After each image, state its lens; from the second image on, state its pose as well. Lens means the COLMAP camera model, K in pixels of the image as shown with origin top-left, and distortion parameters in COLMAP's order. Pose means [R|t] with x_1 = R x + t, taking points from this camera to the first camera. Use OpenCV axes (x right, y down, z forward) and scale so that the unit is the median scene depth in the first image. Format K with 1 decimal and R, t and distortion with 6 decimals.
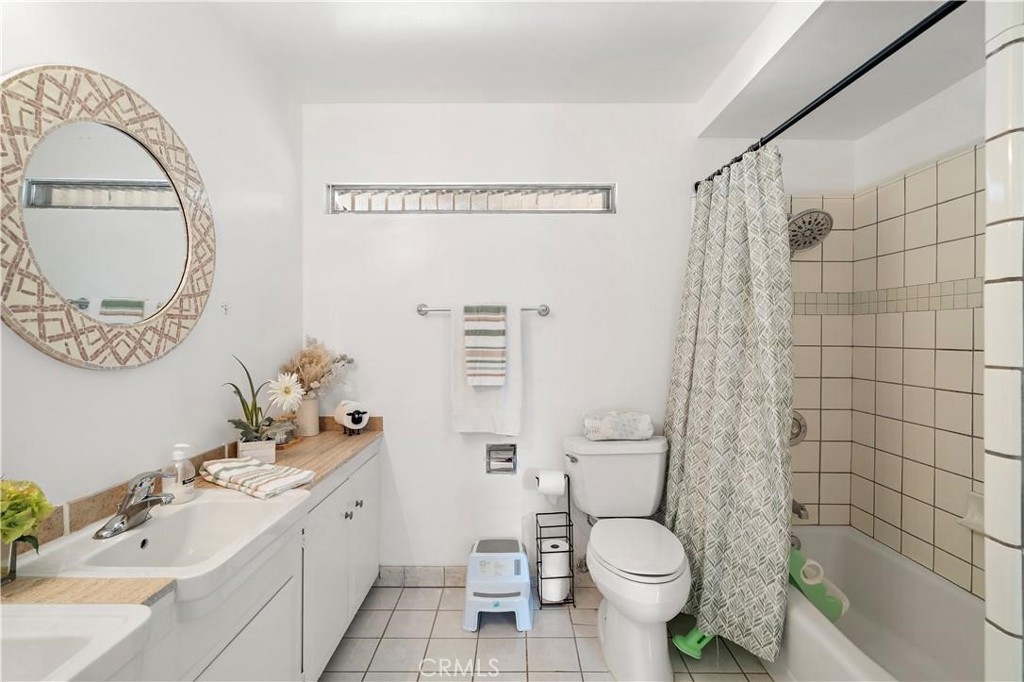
lens RADIAL K [[482.8, 0, 515.0], [0, 482.8, 336.6], [0, 0, 1]] dist [-0.000128, -0.000244]
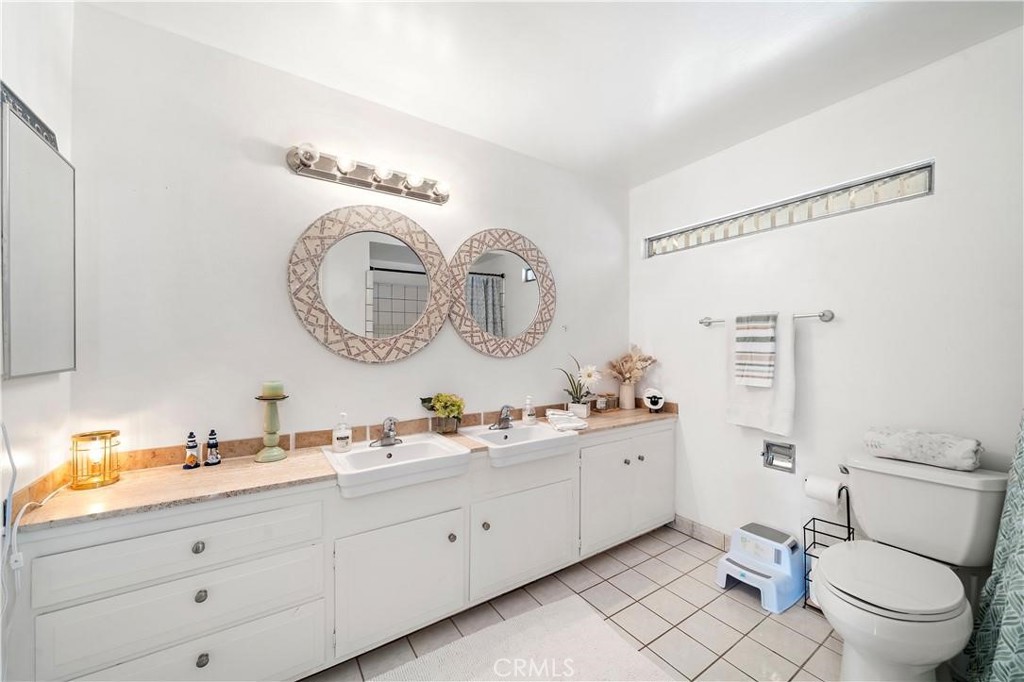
lens RADIAL K [[395.1, 0, 513.6], [0, 395.1, 343.9], [0, 0, 1]] dist [-0.001019, -0.000148]
pose [[0.552651, -0.003228, -0.833406, 0.488914], [0.000290, 0.999993, -0.003680, 0.007118], [0.833413, 0.001792, 0.552648, 0.023700]]
